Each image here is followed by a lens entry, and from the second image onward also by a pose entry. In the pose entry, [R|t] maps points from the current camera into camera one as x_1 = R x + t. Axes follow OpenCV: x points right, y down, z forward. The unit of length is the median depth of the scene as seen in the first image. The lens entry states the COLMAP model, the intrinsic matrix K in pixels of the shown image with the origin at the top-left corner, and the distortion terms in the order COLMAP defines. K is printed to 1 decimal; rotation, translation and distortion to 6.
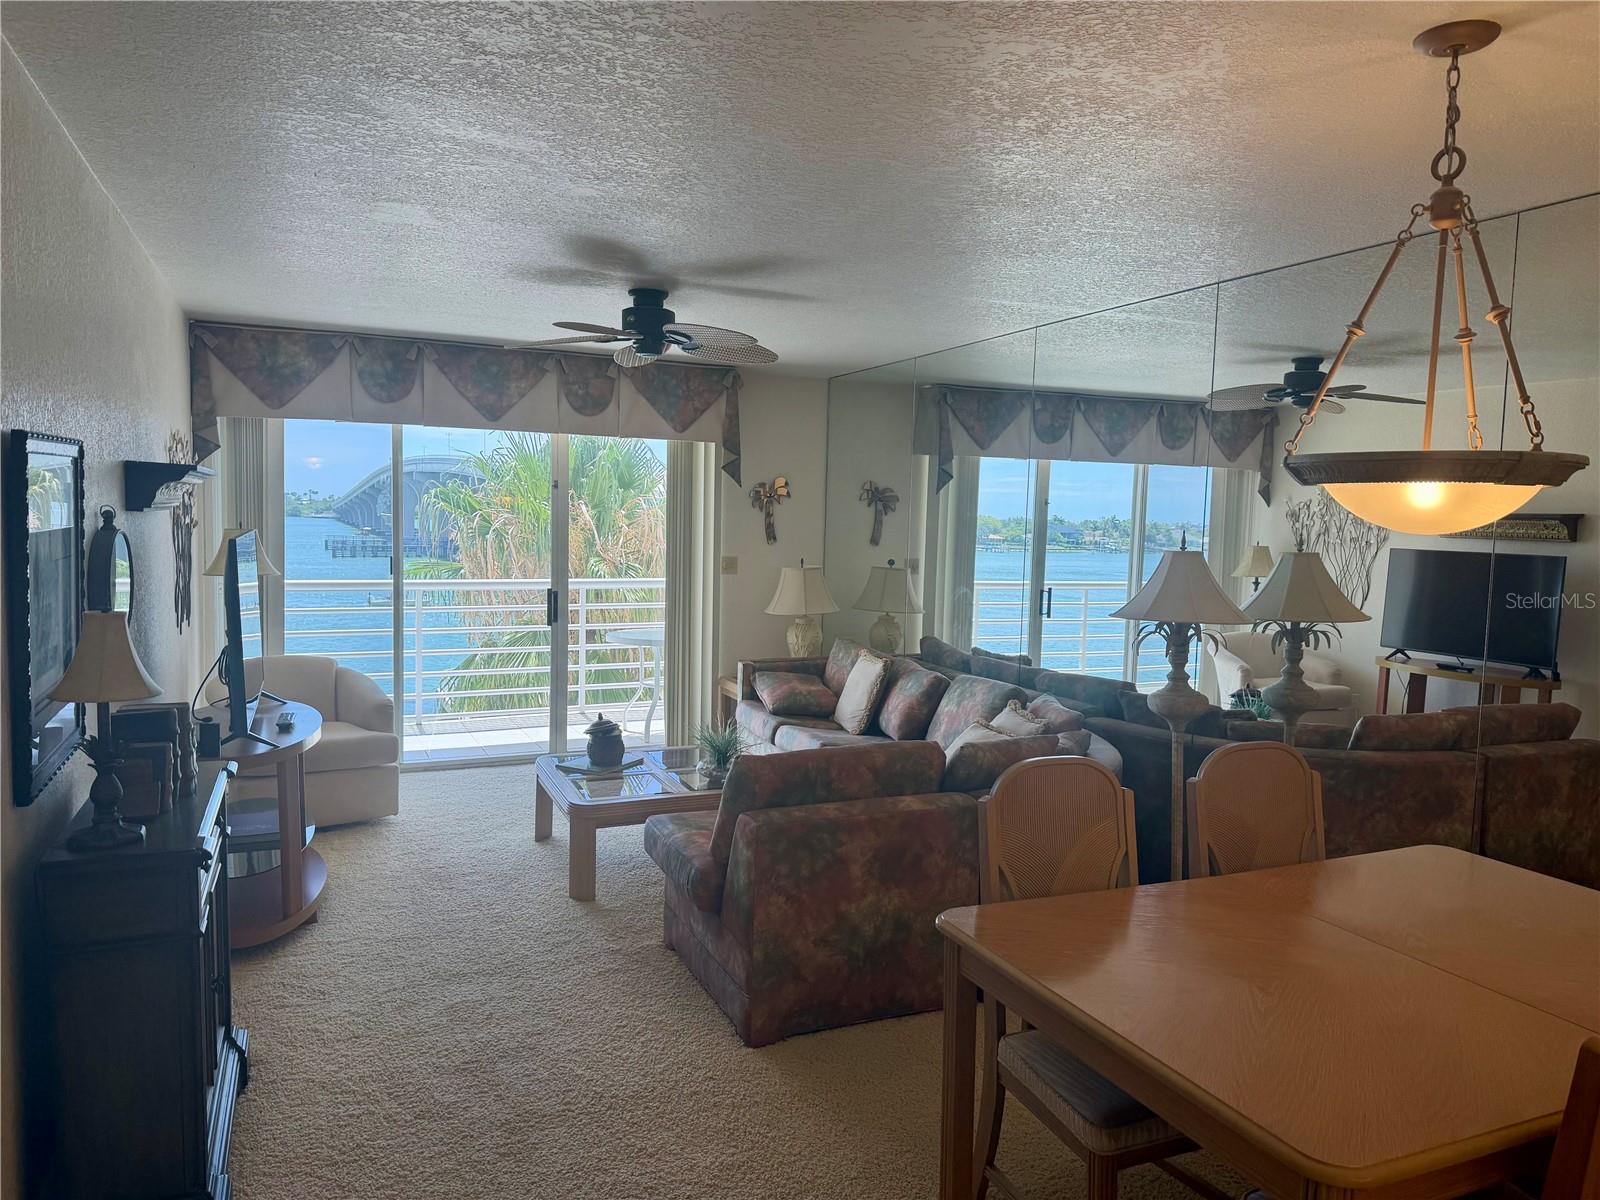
lens RADIAL K [[1122.3, 0, 804.0], [0, 1122.3, 609.7], [0, 0, 1]] dist [0.034569, -0.024990]
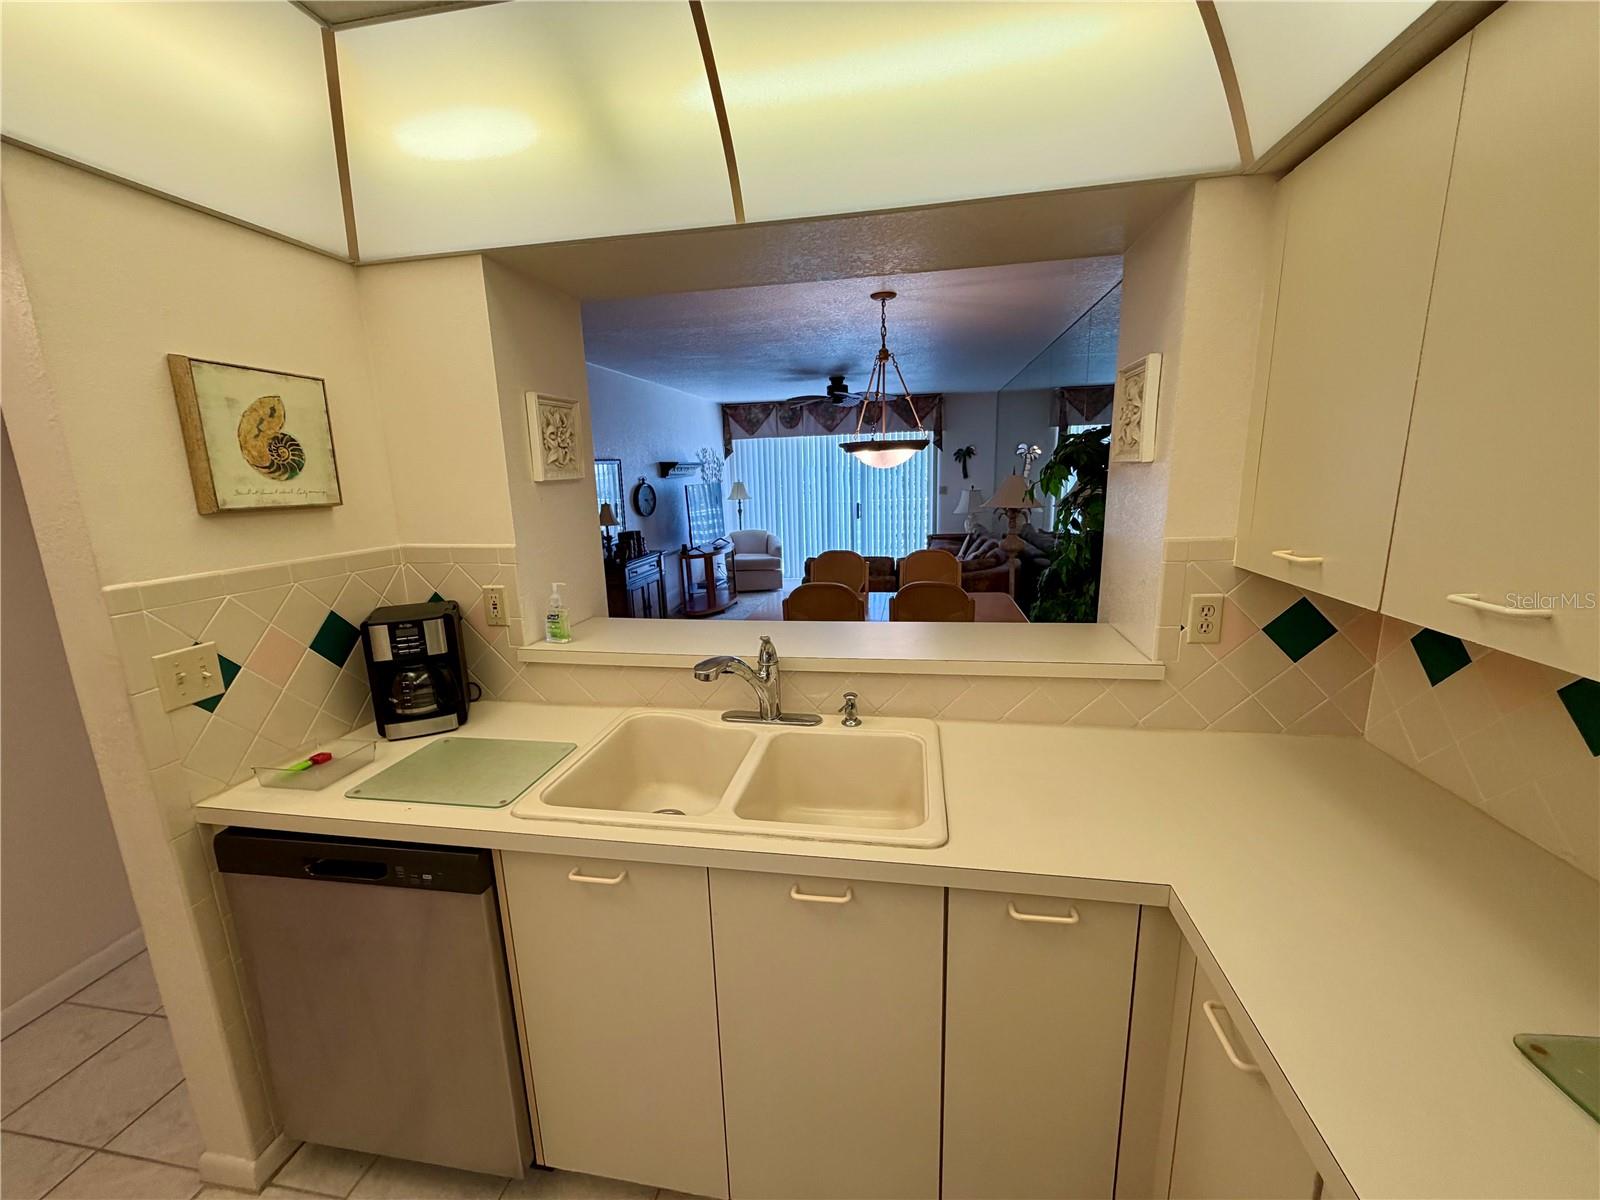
lens RADIAL K [[636.2, 0, 793.7], [0, 636.2, 600.9], [0, 0, 1]] dist [0.000443, -0.000259]
pose [[0.824211, 0.064793, -0.562564, 0.488450], [0.003036, 0.992913, 0.118807, 0.030432], [0.566275, -0.099630, 0.818173, -0.201608]]
